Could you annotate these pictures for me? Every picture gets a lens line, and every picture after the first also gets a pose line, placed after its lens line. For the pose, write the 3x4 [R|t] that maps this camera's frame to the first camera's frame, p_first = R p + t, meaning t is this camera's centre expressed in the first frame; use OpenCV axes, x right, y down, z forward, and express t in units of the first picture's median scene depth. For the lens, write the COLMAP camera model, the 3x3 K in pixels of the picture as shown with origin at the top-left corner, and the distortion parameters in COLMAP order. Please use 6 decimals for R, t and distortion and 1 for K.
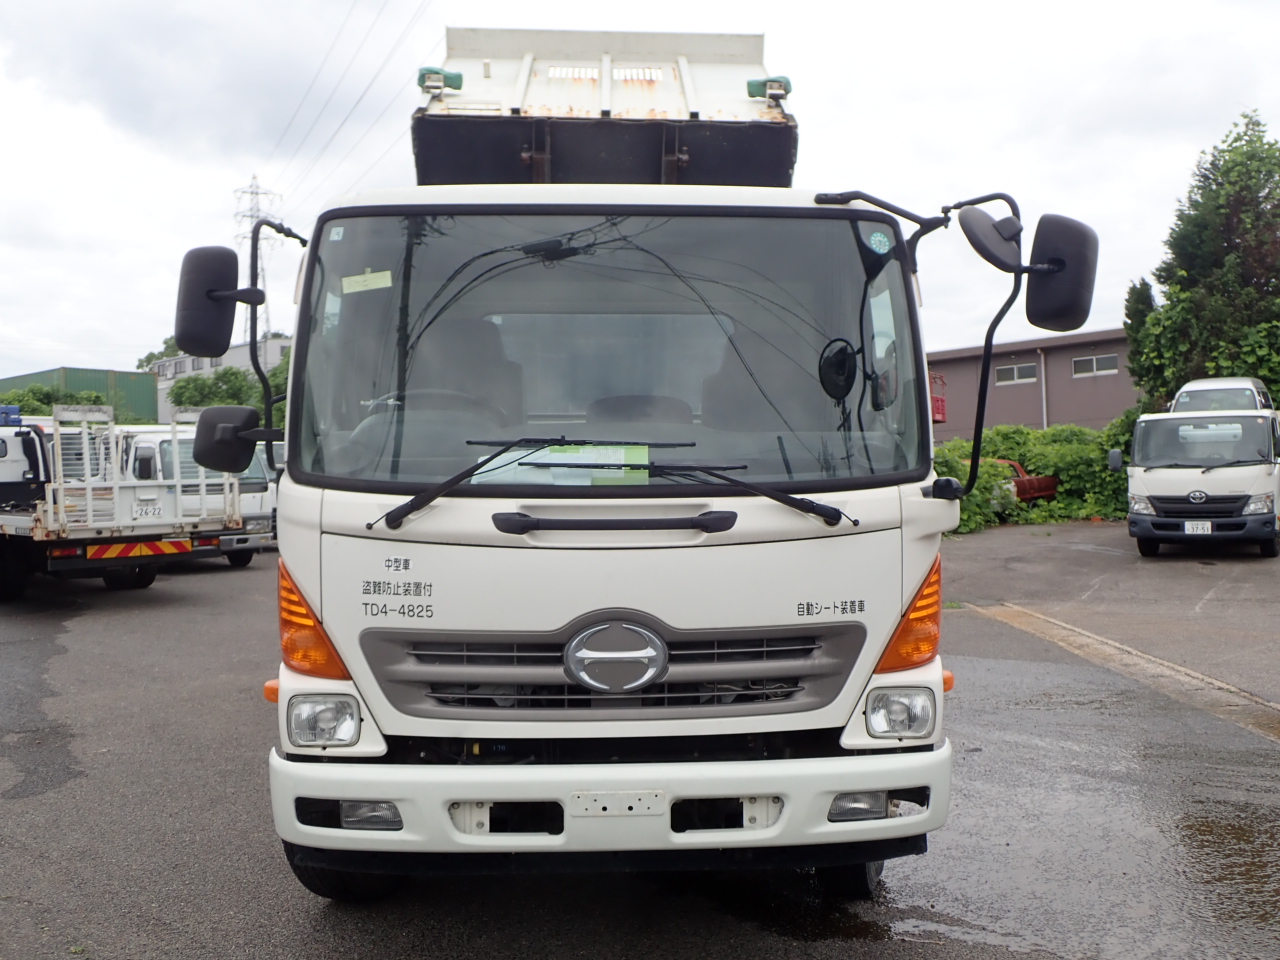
lens RADIAL K [[1188.3, 0, 649.9], [0, 1188.3, 472.1], [0, 0, 1]] dist [0.030691, 0.000000]
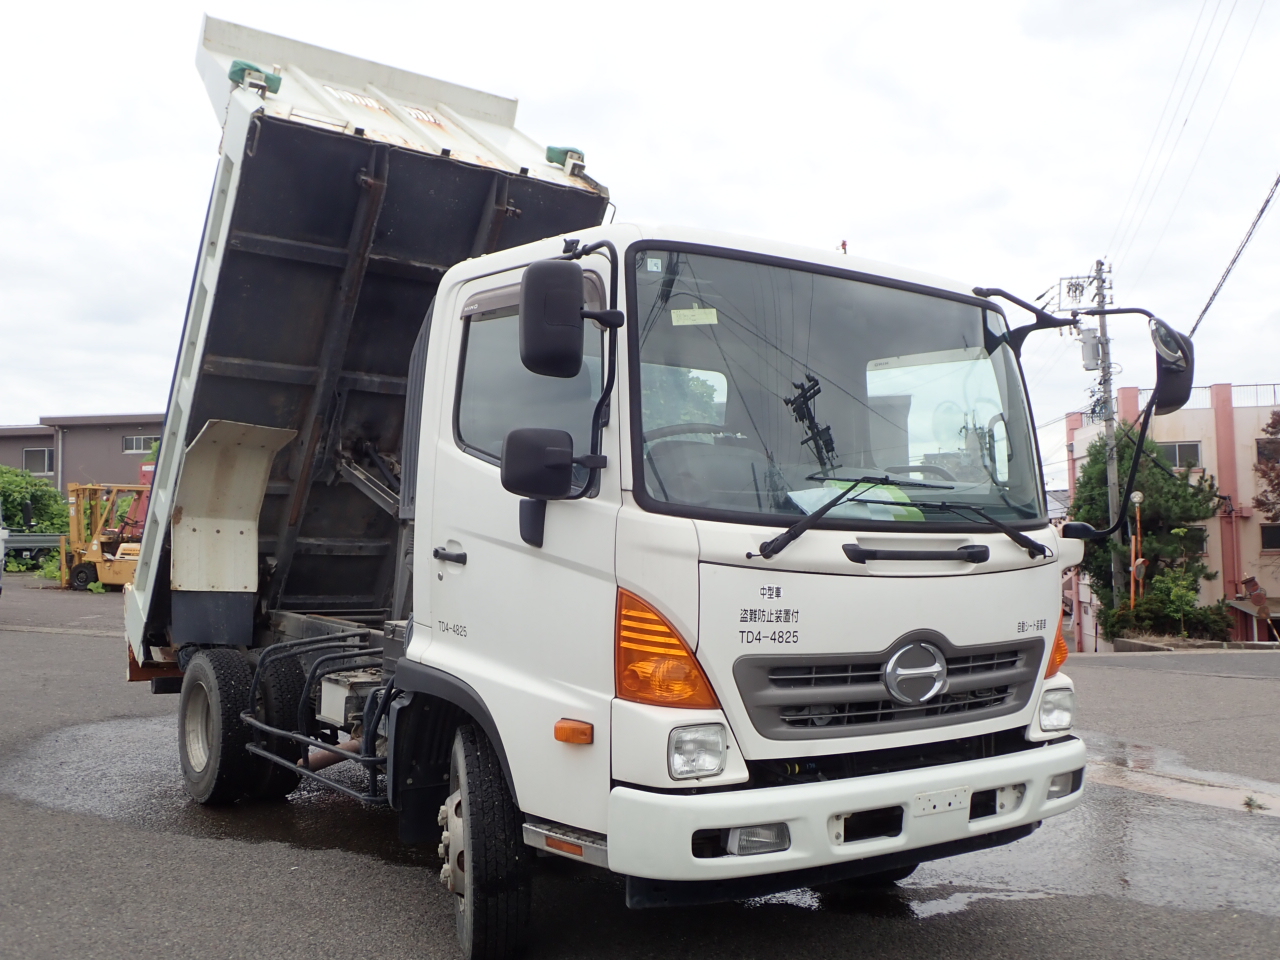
lens RADIAL K [[1188.3, 0, 643.4], [0, 1188.3, 478.6], [0, 0, 1]] dist [0.030691, 0.000000]
pose [[0.837508, 0.042282, 0.544787, -0.867137], [-0.017691, 0.998577, -0.050306, 0.032117], [-0.546138, 0.032494, 0.837064, 0.186844]]
